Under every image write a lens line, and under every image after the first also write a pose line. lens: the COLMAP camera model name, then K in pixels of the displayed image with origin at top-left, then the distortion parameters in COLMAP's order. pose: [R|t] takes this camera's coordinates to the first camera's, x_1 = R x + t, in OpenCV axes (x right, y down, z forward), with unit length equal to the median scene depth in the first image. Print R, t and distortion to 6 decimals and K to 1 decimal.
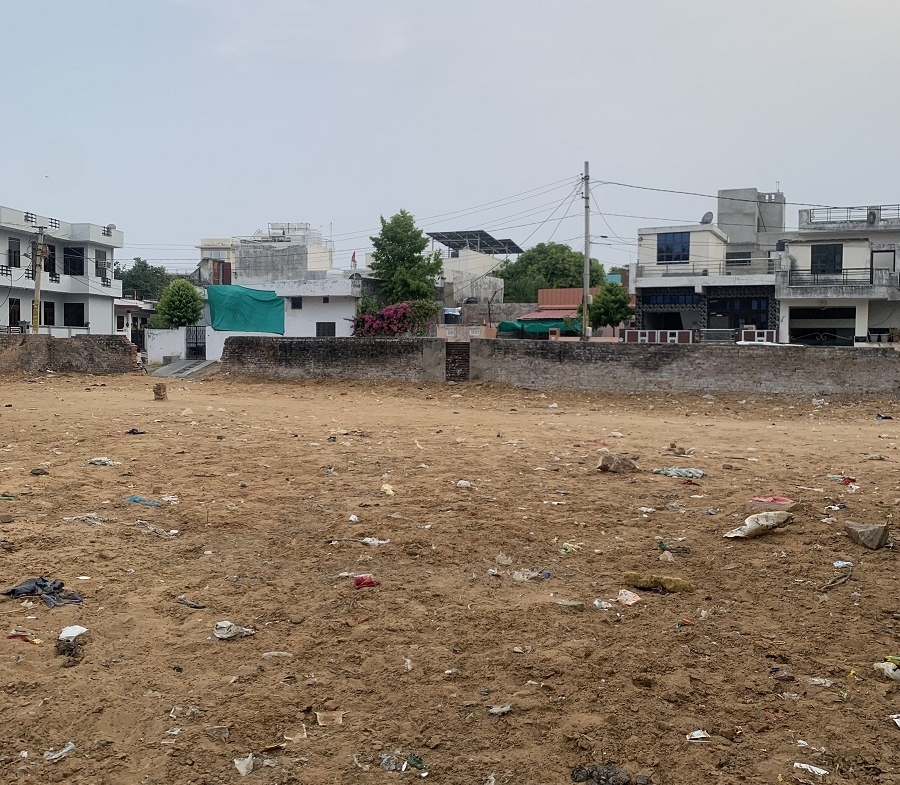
lens RADIAL K [[916.9, 0, 450.0], [0, 916.9, 392.5], [0, 0, 1]] dist [0.011487, 0.012649]
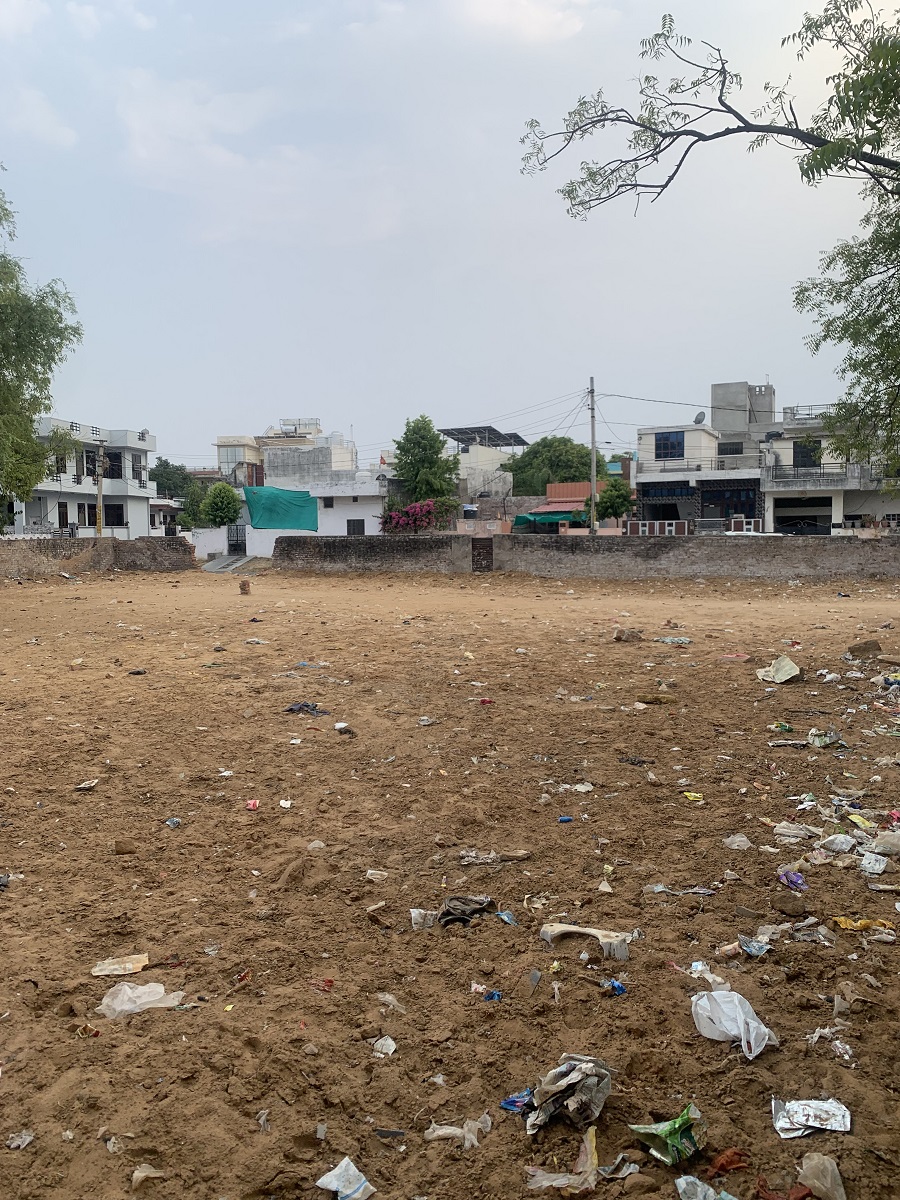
lens RADIAL K [[916.2, 0, 450.0], [0, 916.2, 600.0], [0, 0, 1]] dist [0.008062, -0.000499]
pose [[0.999757, -0.021994, -0.001448, -0.024963], [0.022023, 0.999461, 0.024354, -0.004388], [0.000912, -0.024380, 0.999702, -0.114925]]
